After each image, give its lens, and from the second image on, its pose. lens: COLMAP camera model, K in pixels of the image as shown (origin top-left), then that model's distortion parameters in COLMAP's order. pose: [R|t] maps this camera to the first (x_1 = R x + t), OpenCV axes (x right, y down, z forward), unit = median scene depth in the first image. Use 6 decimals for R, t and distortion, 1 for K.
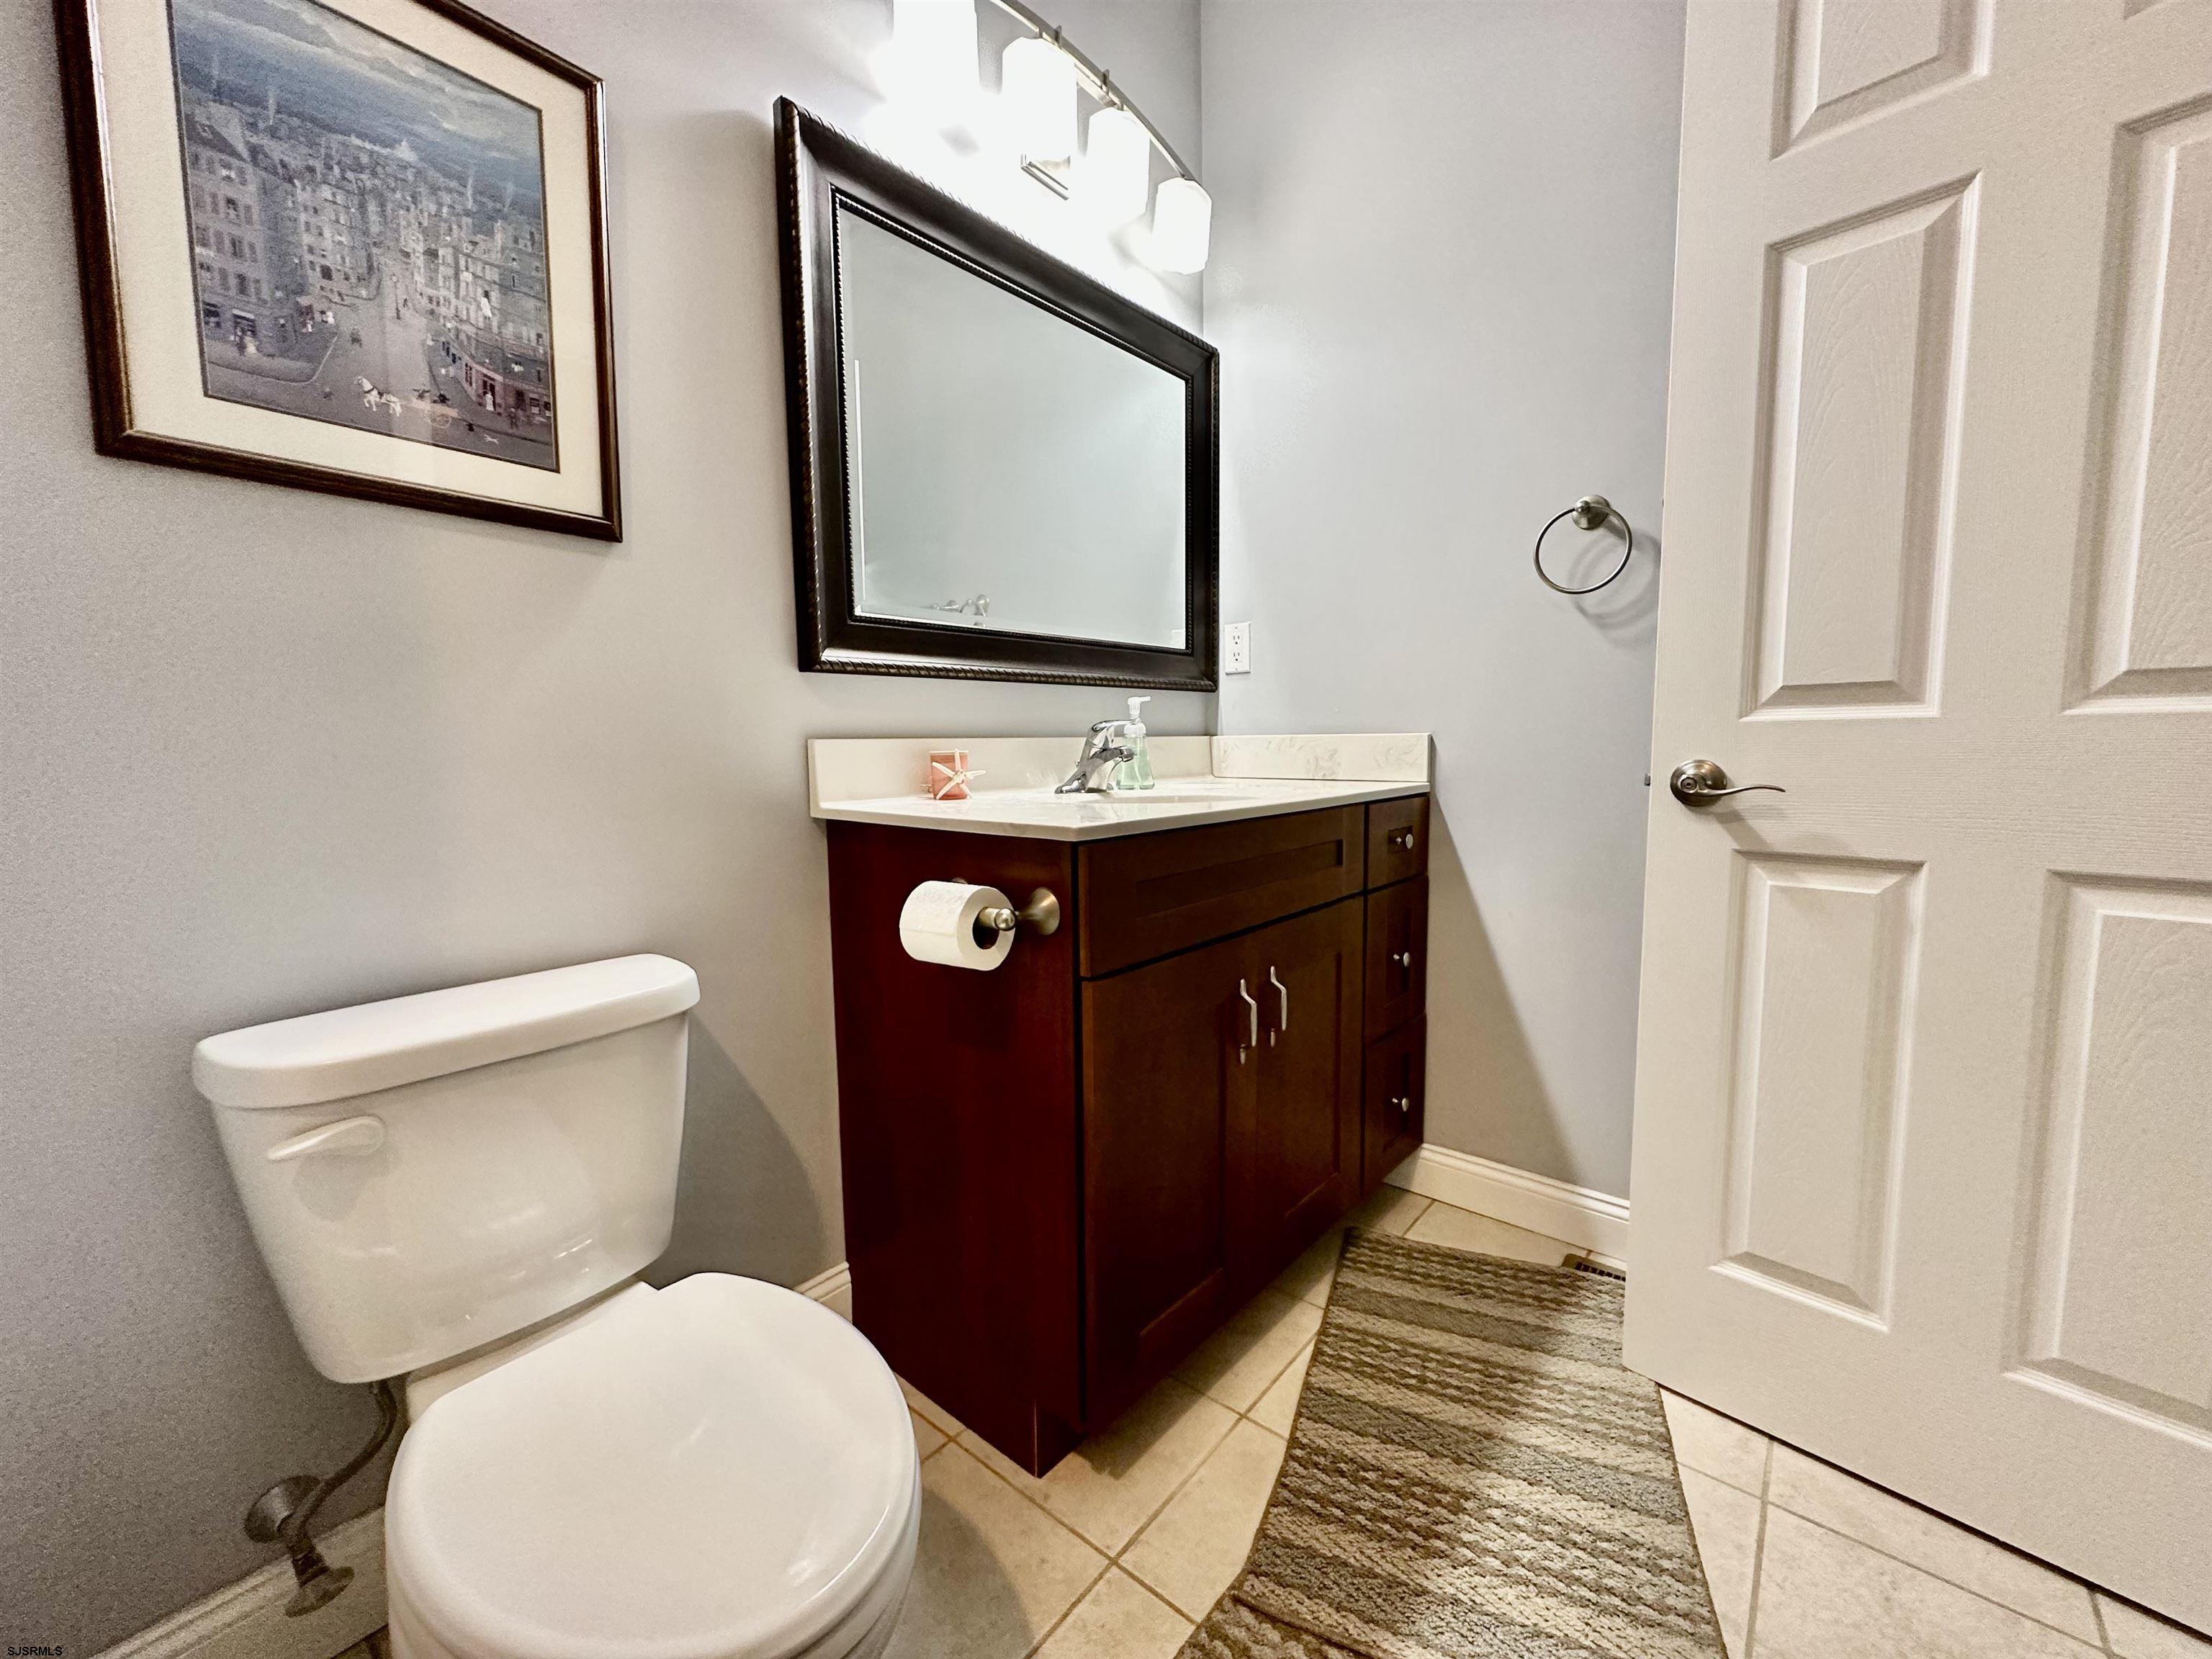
lens RADIAL K [[874.4, 0, 1102.6], [0, 874.4, 822.7], [0, 0, 1]] dist [-0.000044, 0.000642]
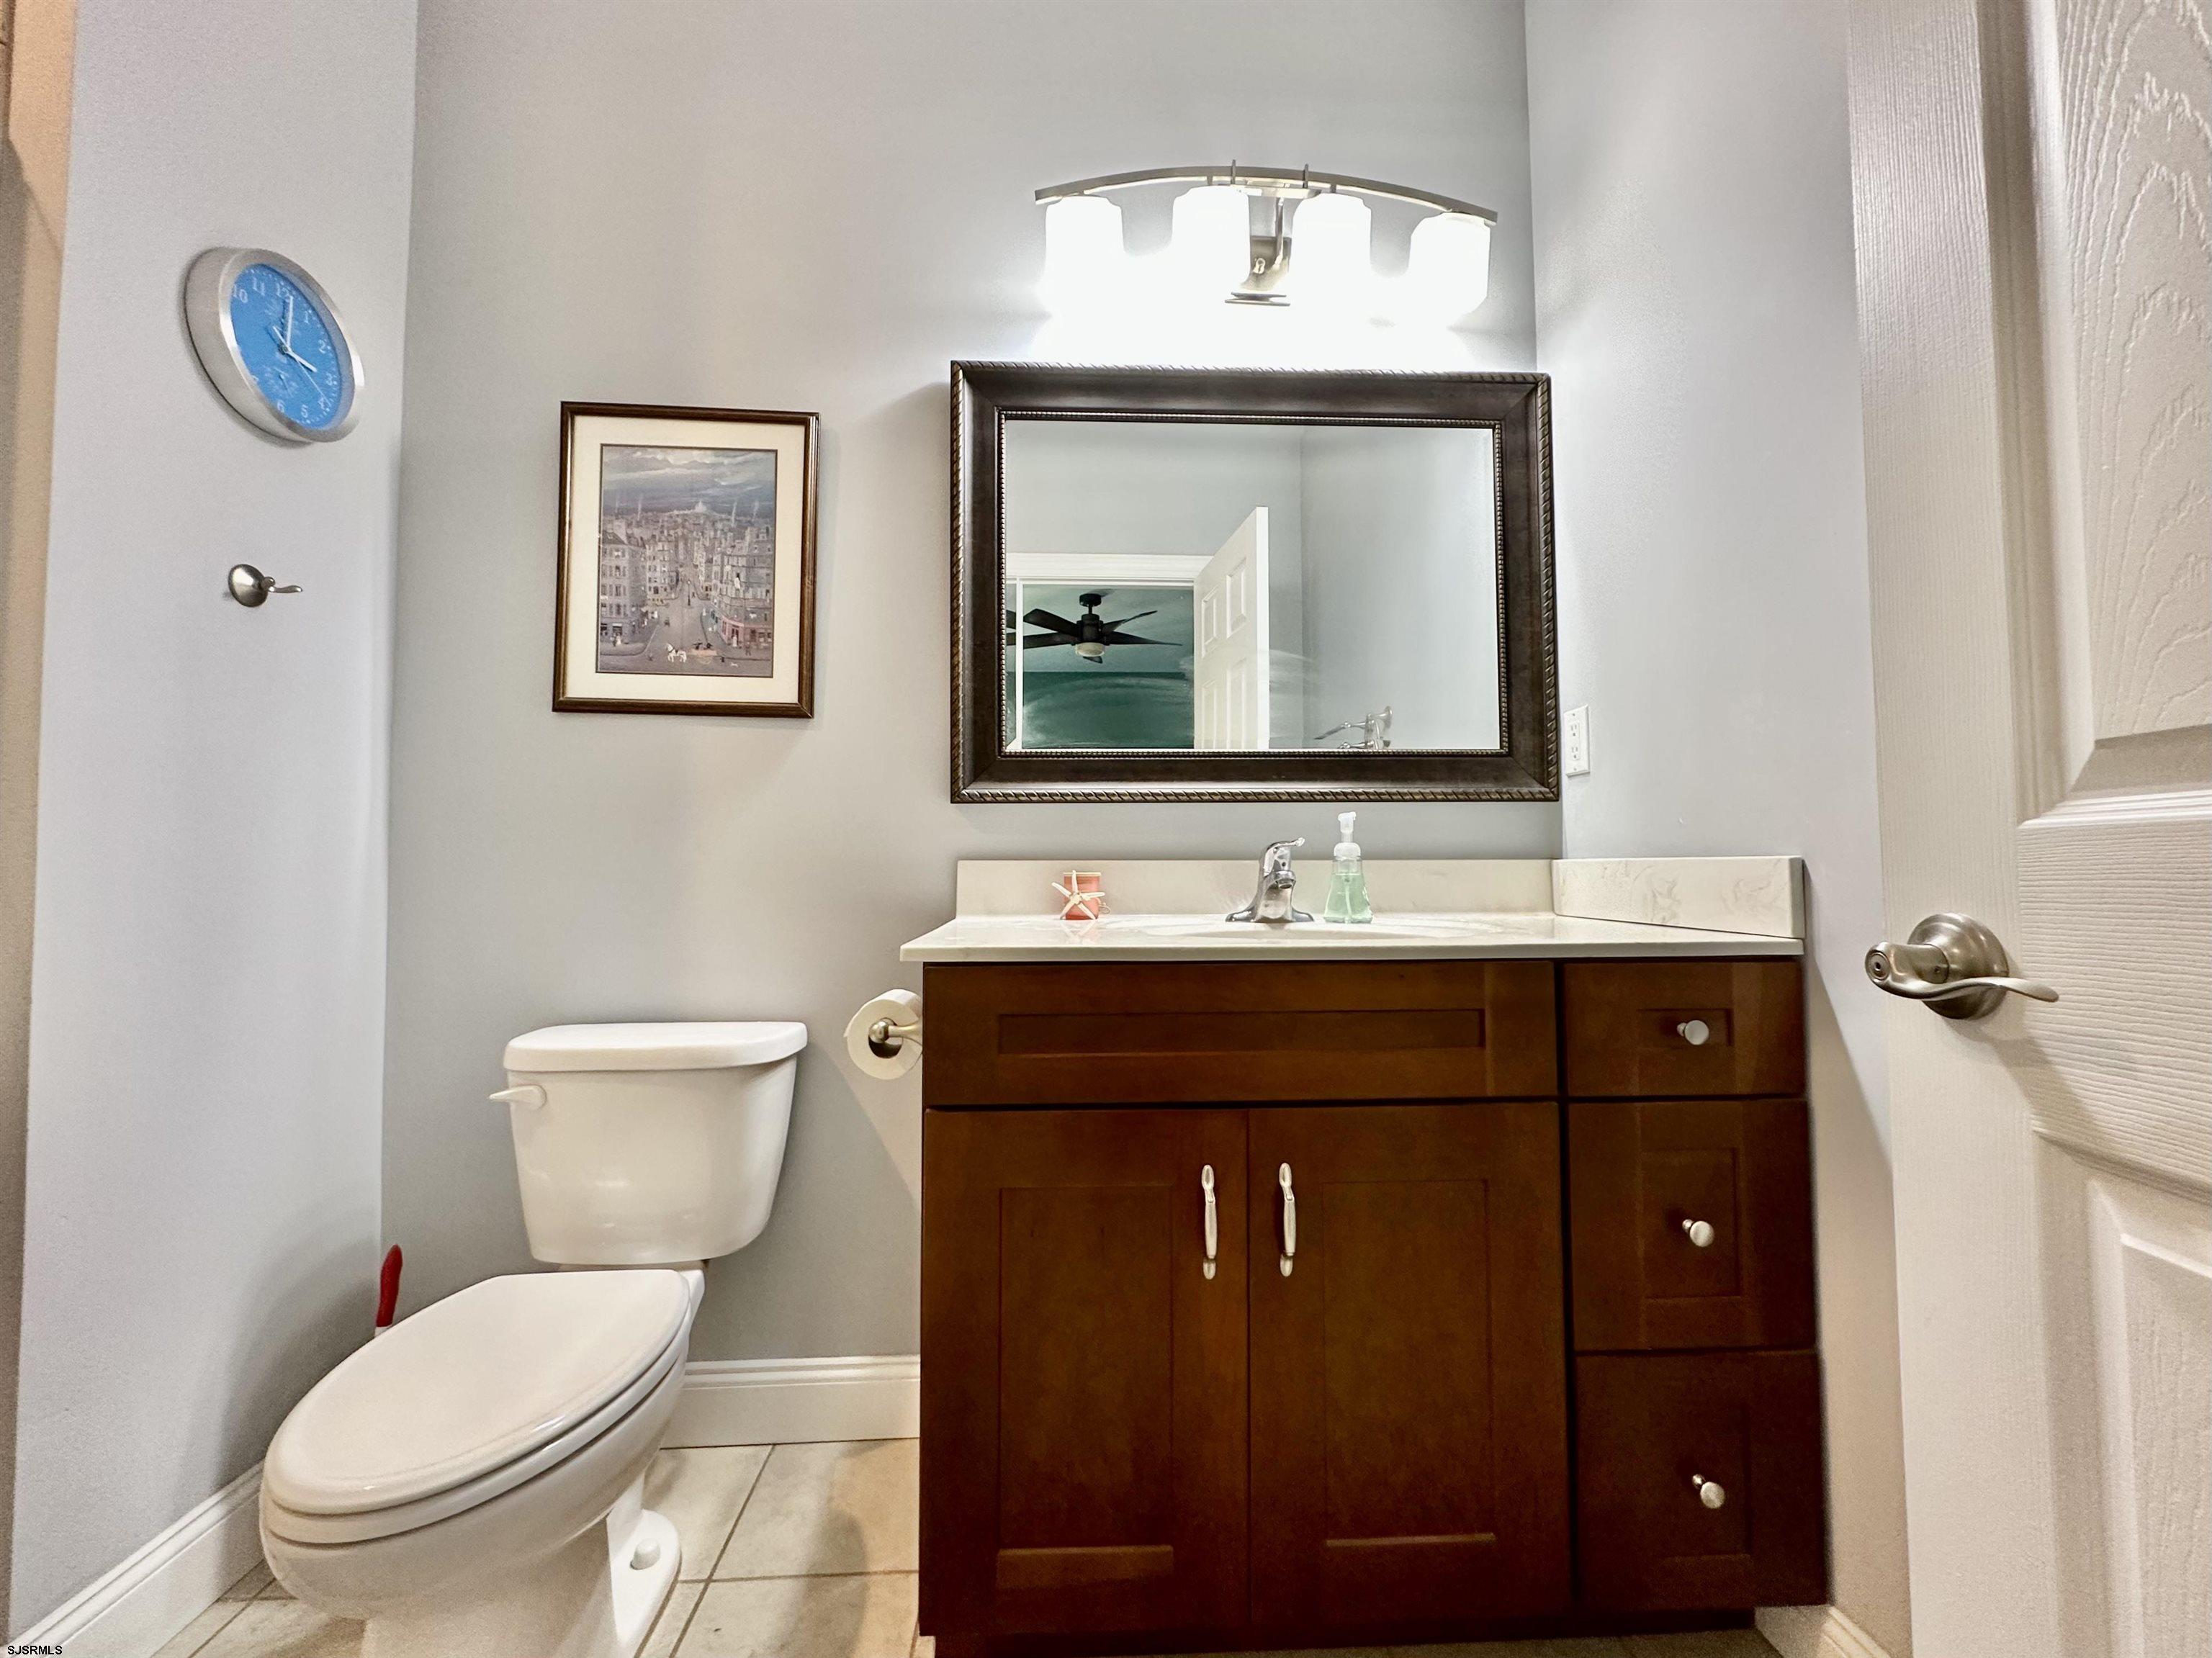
lens RADIAL K [[874.4, 0, 1107.2], [0, 874.4, 828.5], [0, 0, 1]] dist [-0.000044, 0.000642]
pose [[0.693136, -0.022033, -0.720470, 0.771471], [-0.074174, 0.992046, -0.101698, -0.041142], [0.716980, 0.123931, 0.685988, 0.408836]]
